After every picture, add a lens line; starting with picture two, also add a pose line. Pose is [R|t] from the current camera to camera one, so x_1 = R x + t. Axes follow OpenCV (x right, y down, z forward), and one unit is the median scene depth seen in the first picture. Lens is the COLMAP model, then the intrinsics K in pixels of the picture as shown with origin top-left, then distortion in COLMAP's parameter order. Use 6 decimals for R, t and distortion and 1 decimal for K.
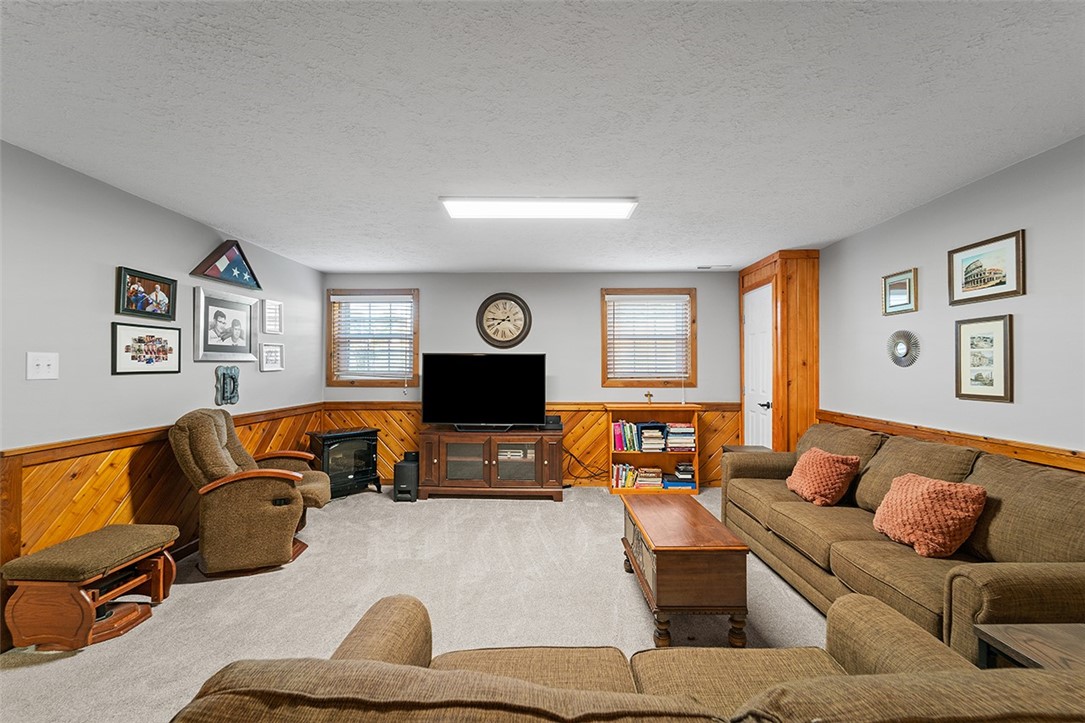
lens RADIAL K [[439.3, 0, 546.9], [0, 439.3, 361.2], [0, 0, 1]] dist [-0.001218, -0.000982]
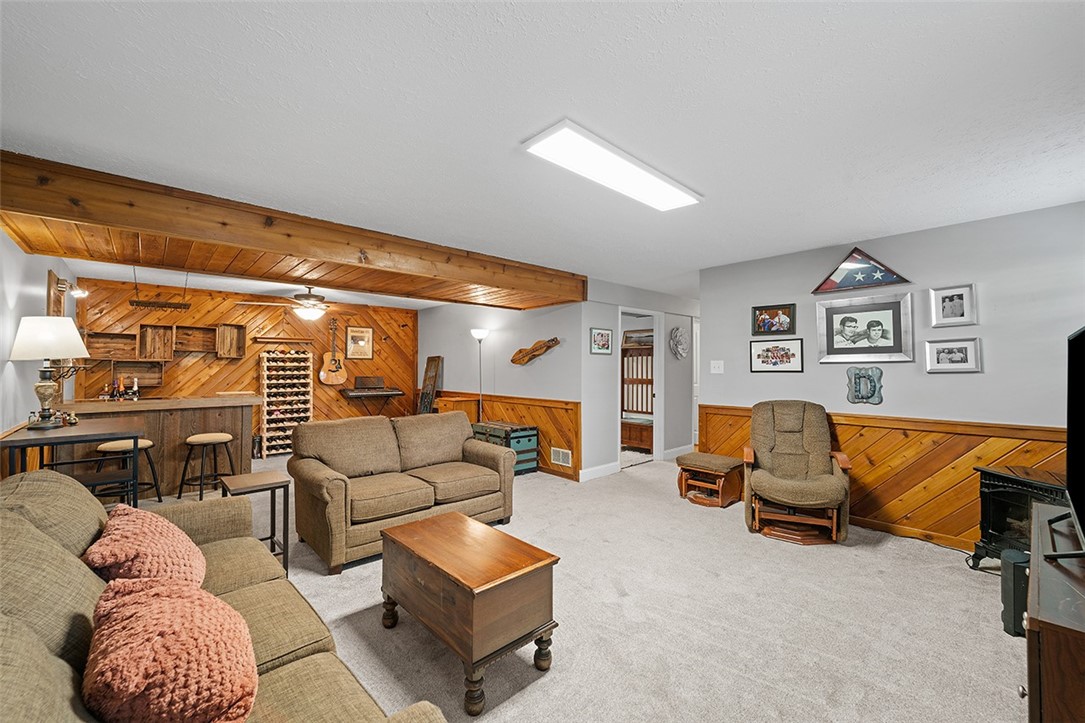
lens RADIAL K [[439.3, 0, 546.2], [0, 439.3, 361.4], [0, 0, 1]] dist [-0.001218, -0.000982]
pose [[-0.731850, -0.015008, -0.681301, 0.648294], [0.004874, 0.999617, -0.027256, 0.027480], [0.681449, -0.023267, -0.731496, 1.503897]]
